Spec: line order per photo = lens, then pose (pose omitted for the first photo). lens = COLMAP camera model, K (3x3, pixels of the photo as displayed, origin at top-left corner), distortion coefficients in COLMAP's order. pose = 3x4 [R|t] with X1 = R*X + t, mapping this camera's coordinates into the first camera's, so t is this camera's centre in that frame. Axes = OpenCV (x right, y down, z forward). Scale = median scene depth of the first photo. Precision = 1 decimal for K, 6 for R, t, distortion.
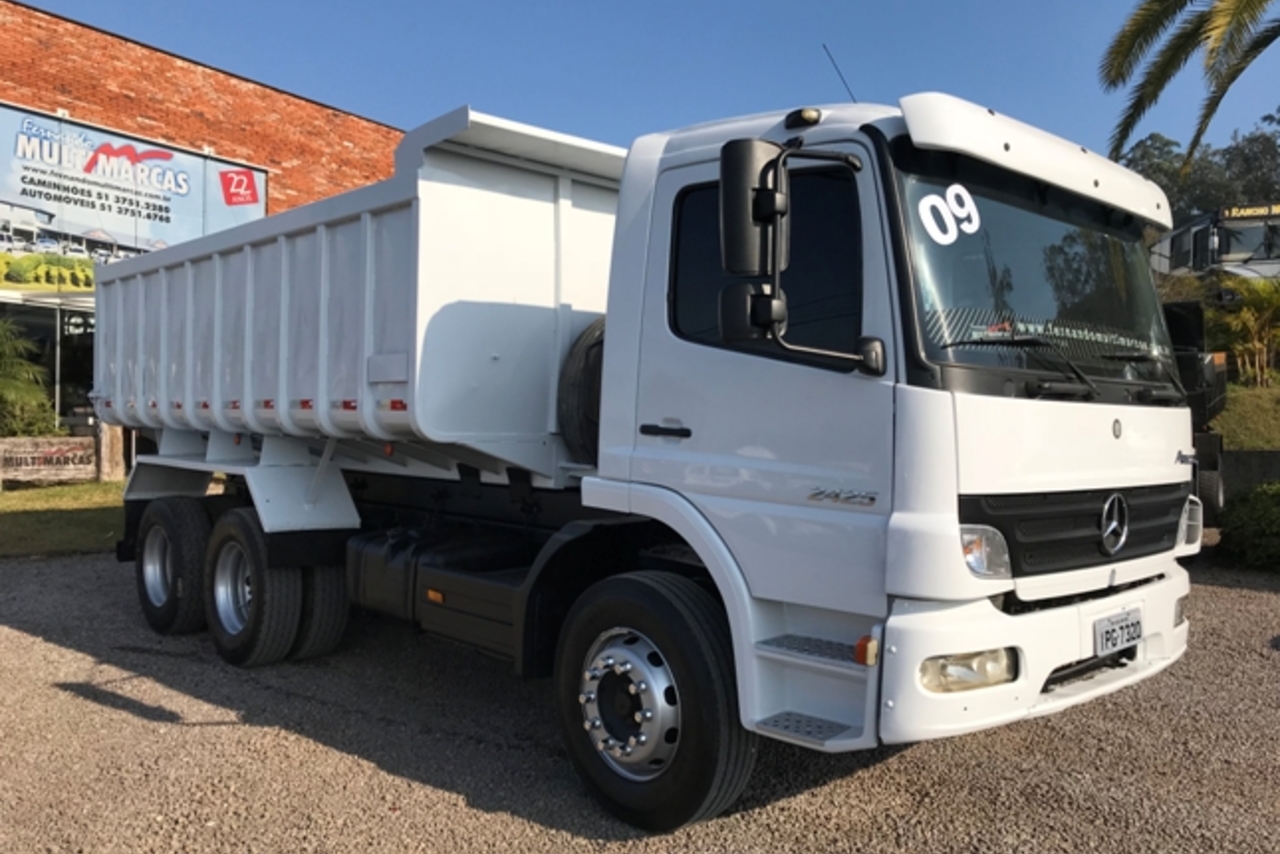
lens RADIAL K [[1050.5, 0, 640.0], [0, 1050.5, 427.0], [0, 0, 1]] dist [0.033824, -0.072920]
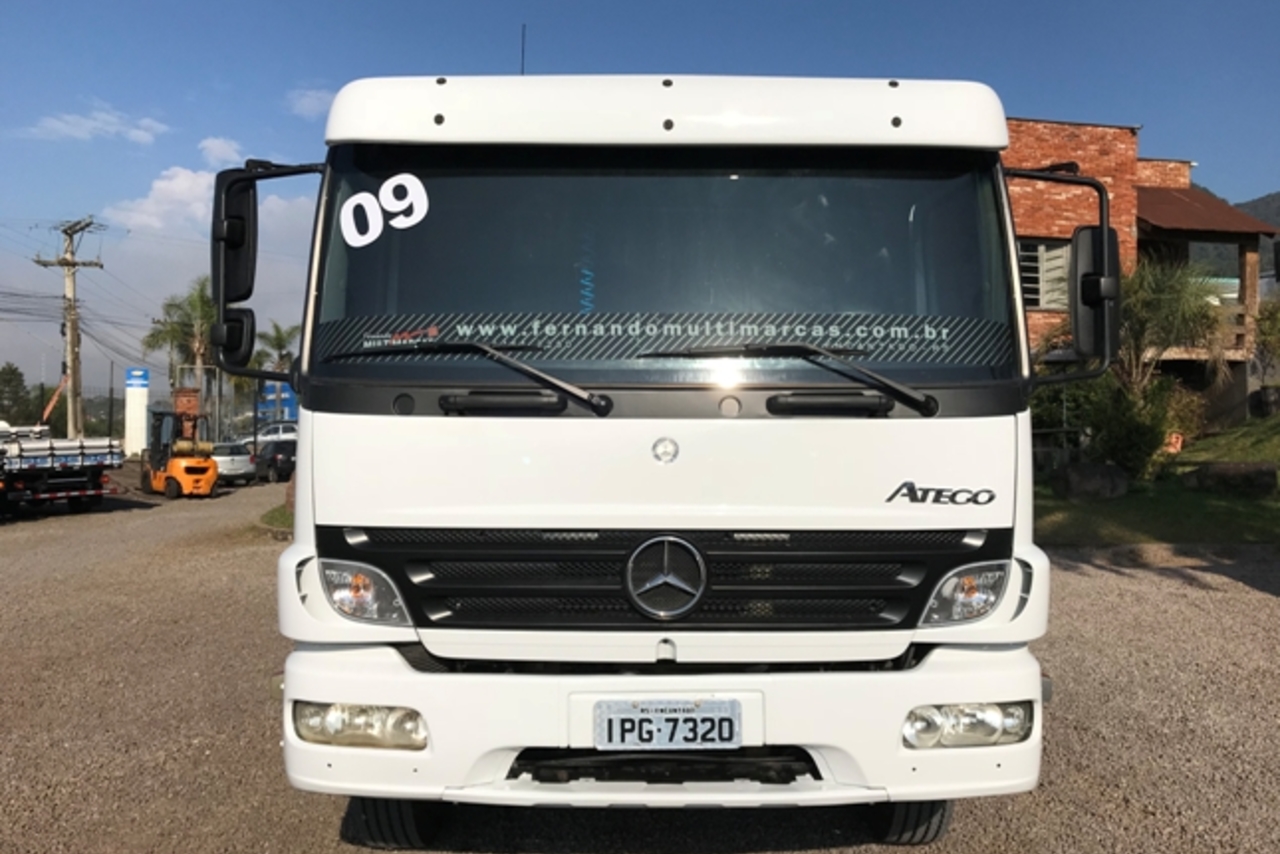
lens RADIAL K [[1026.5, 0, 623.5], [0, 1026.5, 424.0], [0, 0, 1]] dist [0.047258, -0.002999]
pose [[0.732674, -0.011363, -0.680485, 1.033322], [0.006465, 0.999932, -0.009736, -0.011356], [0.680549, 0.002734, 0.732697, 0.499827]]
